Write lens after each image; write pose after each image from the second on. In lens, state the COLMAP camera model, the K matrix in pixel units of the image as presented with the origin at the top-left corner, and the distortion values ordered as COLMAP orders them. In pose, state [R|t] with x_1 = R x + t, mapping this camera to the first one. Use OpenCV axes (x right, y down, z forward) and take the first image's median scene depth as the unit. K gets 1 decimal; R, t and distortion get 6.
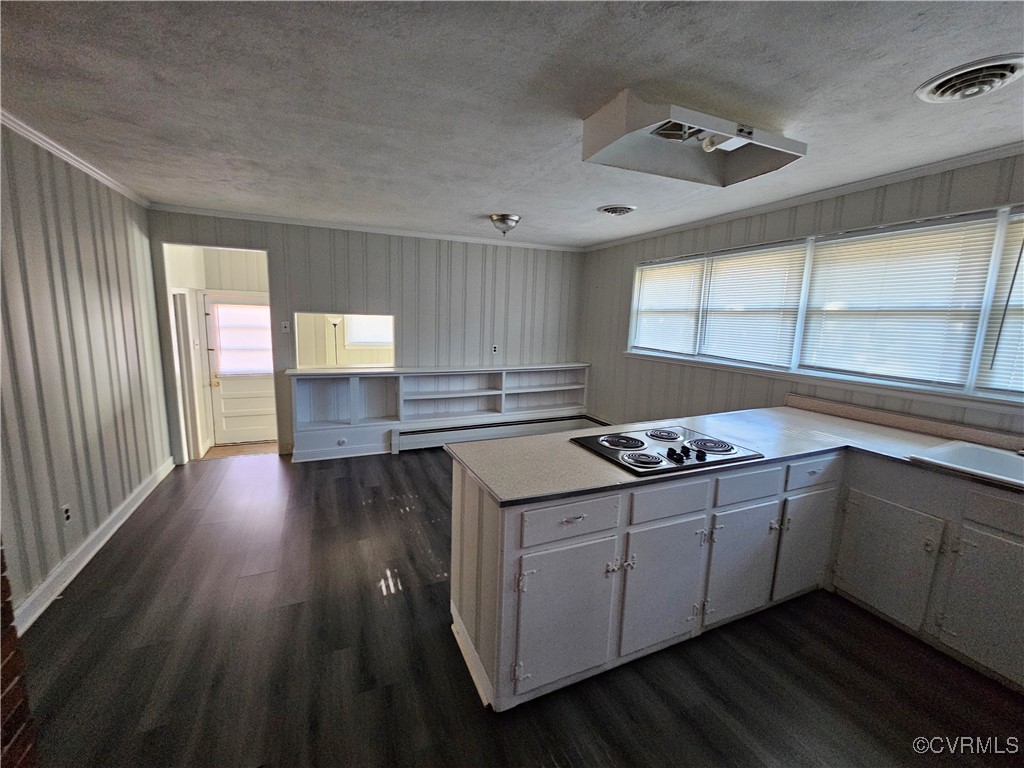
lens RADIAL K [[420.0, 0, 507.5], [0, 420.0, 380.3], [0, 0, 1]] dist [0.003441, 0.000318]
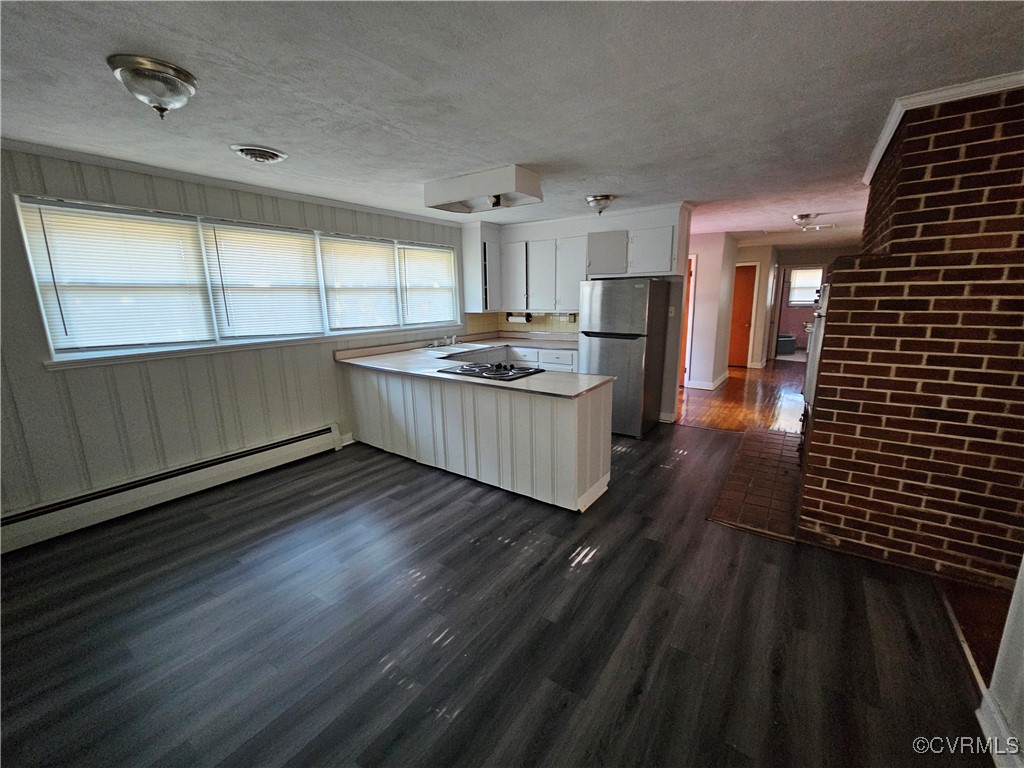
lens RADIAL K [[420.0, 0, 508.6], [0, 420.0, 385.2], [0, 0, 1]] dist [0.003441, 0.000318]
pose [[-0.503361, -0.207008, 0.838913, -0.712570], [0.122148, 0.944082, 0.306250, -0.196598], [-0.855399, 0.256626, -0.449928, 1.099533]]
